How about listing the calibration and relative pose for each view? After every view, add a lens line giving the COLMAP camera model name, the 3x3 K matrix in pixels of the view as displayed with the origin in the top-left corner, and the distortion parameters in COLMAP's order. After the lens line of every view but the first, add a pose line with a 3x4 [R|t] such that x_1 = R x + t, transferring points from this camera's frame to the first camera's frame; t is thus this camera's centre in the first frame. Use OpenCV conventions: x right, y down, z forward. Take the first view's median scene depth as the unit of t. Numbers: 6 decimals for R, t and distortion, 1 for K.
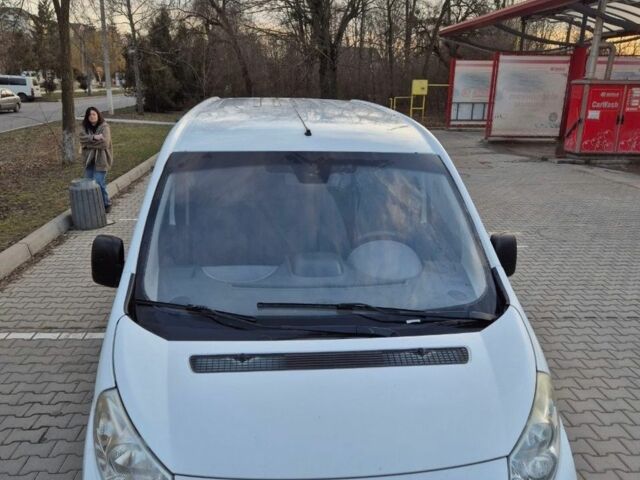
lens RADIAL K [[562.7, 0, 322.4], [0, 562.7, 244.5], [0, 0, 1]] dist [0.084243, -0.072664]
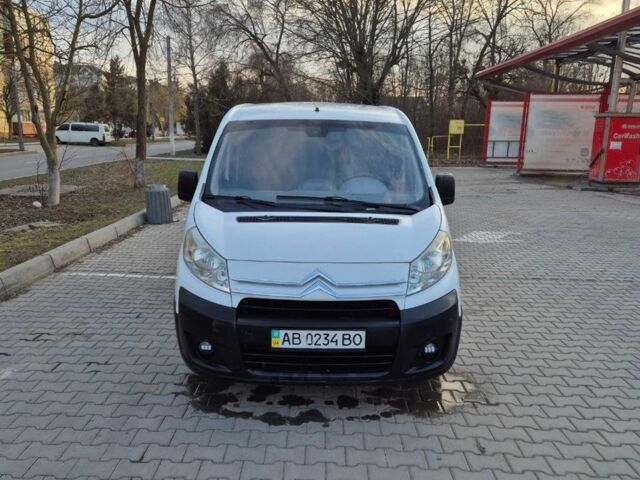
lens RADIAL K [[562.7, 0, 314.6], [0, 562.7, 253.3], [0, 0, 1]] dist [0.084243, -0.072664]
pose [[0.995110, 0.017386, -0.097233, 0.018920], [-0.024024, 0.997428, -0.067523, 0.044730], [0.095809, 0.069529, 0.992968, -0.074001]]
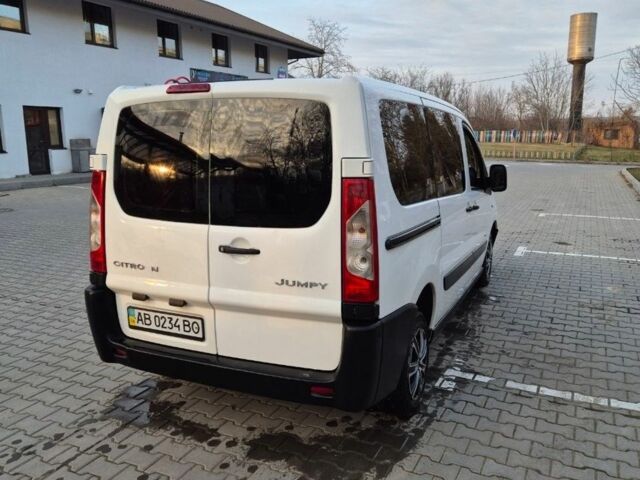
lens RADIAL K [[562.7, 0, 316.3], [0, 562.7, 234.9], [0, 0, 1]] dist [0.084243, -0.072664]
pose [[-0.860144, -0.102418, 0.499663, -0.115996], [0.134802, 0.899152, 0.416358, -0.094858], [-0.491916, 0.425484, -0.759594, 0.398030]]
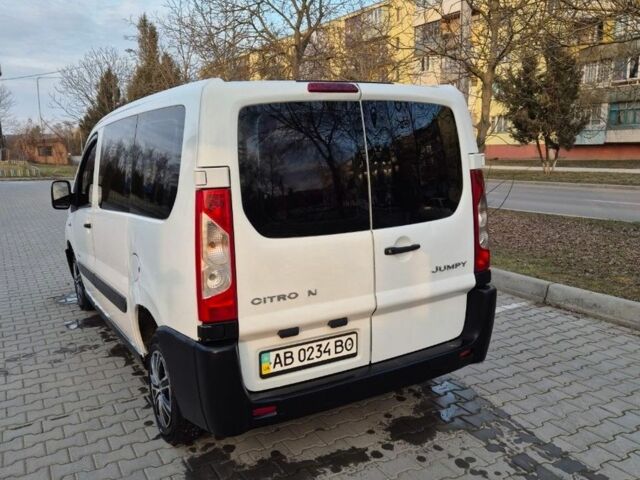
lens RADIAL K [[562.7, 0, 322.6], [0, 562.7, 242.9], [0, 0, 1]] dist [0.084243, -0.072664]
pose [[-0.911098, 0.078223, -0.404700, 0.047262], [-0.107088, 0.903193, 0.415661, -0.094696], [0.398036, 0.422046, -0.814521, 0.411080]]
